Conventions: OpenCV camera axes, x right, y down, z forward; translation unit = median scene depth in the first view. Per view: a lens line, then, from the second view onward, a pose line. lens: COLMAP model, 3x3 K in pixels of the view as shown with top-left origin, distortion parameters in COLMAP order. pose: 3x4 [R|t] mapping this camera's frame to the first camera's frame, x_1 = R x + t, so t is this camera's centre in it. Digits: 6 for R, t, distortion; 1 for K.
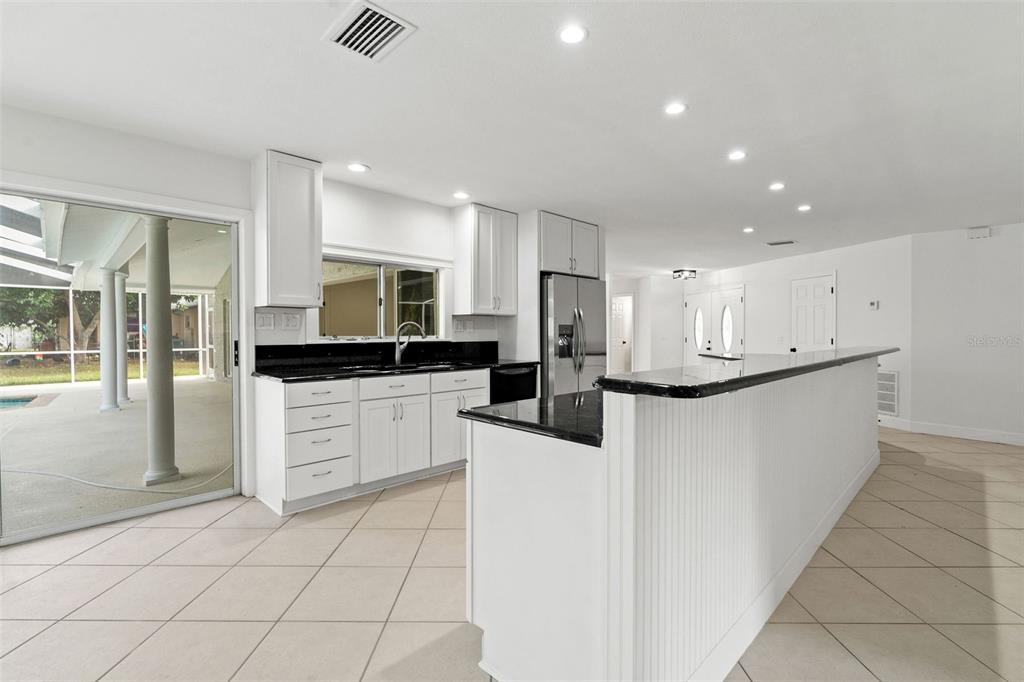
lens RADIAL K [[461.9, 0, 515.7], [0, 461.9, 334.3], [0, 0, 1]] dist [0.014118, -0.000052]
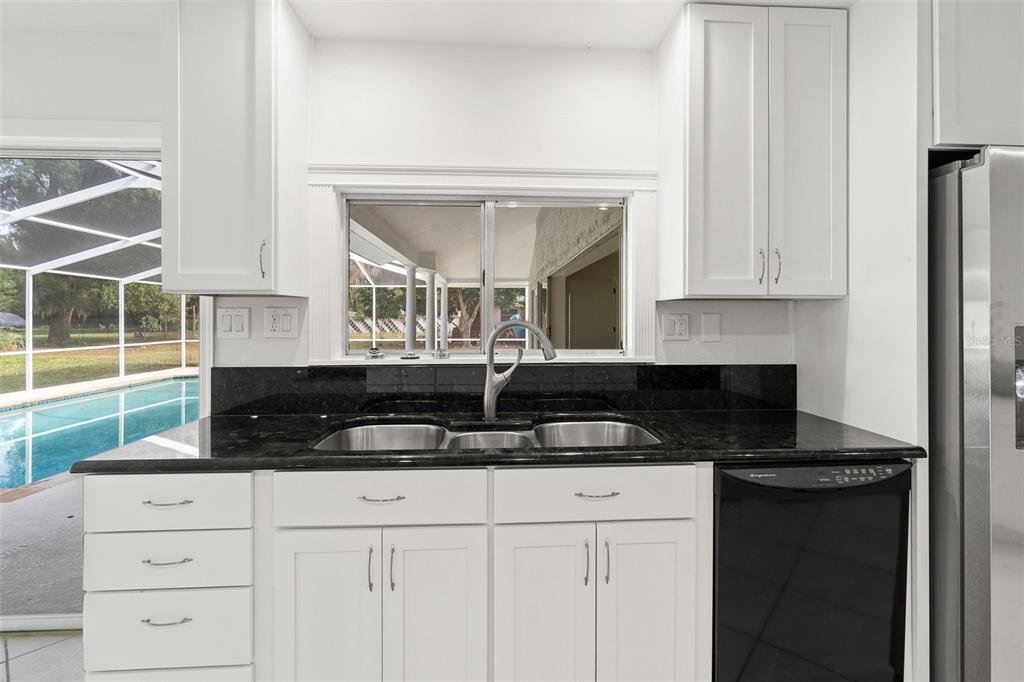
lens RADIAL K [[466.3, 0, 515.2], [0, 466.3, 323.7], [0, 0, 1]] dist [-0.032209, -0.000146]
pose [[0.748909, 0.004244, -0.662660, 0.046968], [-0.006138, 0.999981, -0.000532, -0.020429], [0.662645, 0.004466, 0.748920, 0.603509]]
